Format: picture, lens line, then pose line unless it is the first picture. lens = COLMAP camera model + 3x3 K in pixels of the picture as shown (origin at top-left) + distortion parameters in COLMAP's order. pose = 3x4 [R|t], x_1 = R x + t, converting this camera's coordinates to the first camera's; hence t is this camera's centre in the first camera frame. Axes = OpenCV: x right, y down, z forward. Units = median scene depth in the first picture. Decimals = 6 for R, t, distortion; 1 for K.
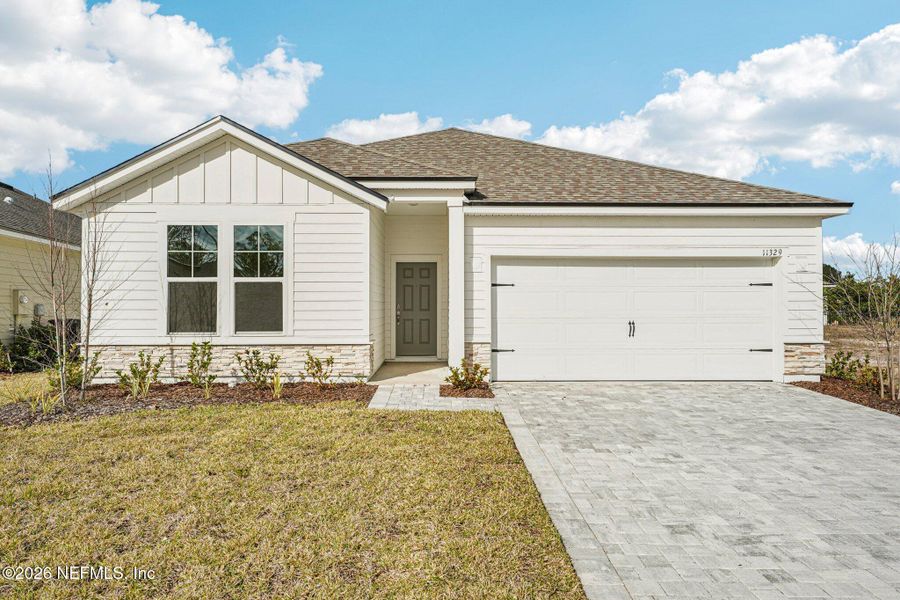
lens RADIAL K [[373.5, 0, 441.4], [0, 373.5, 300.9], [0, 0, 1]] dist [-0.022393, 0.000075]
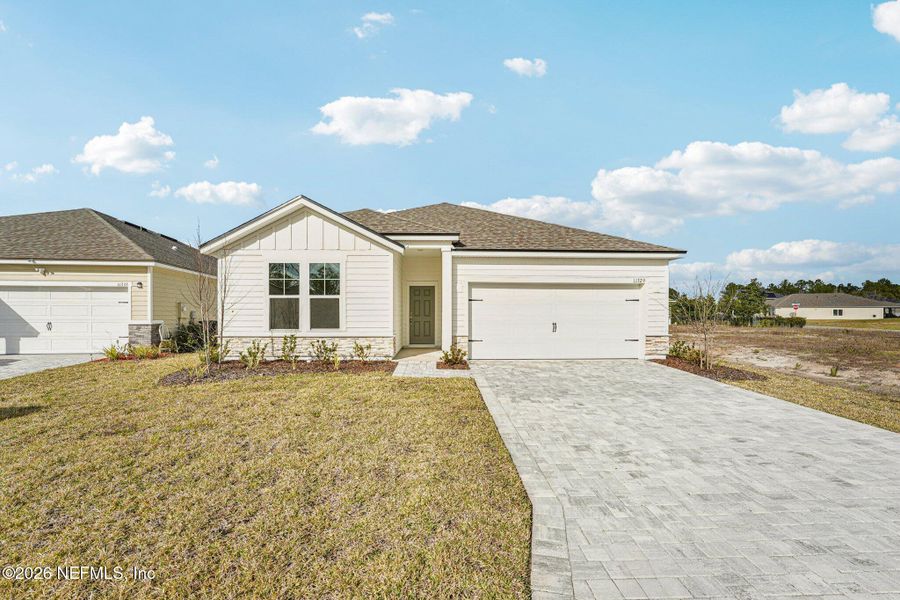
lens RADIAL K [[373.5, 0, 441.4], [0, 373.5, 300.9], [0, 0, 1]] dist [-0.022393, 0.000075]
pose [[0.999934, 0.001854, 0.011341, -0.001749], [-0.001579, 0.999704, -0.024260, -0.000136], [-0.011382, 0.024240, 0.999641, -0.658950]]
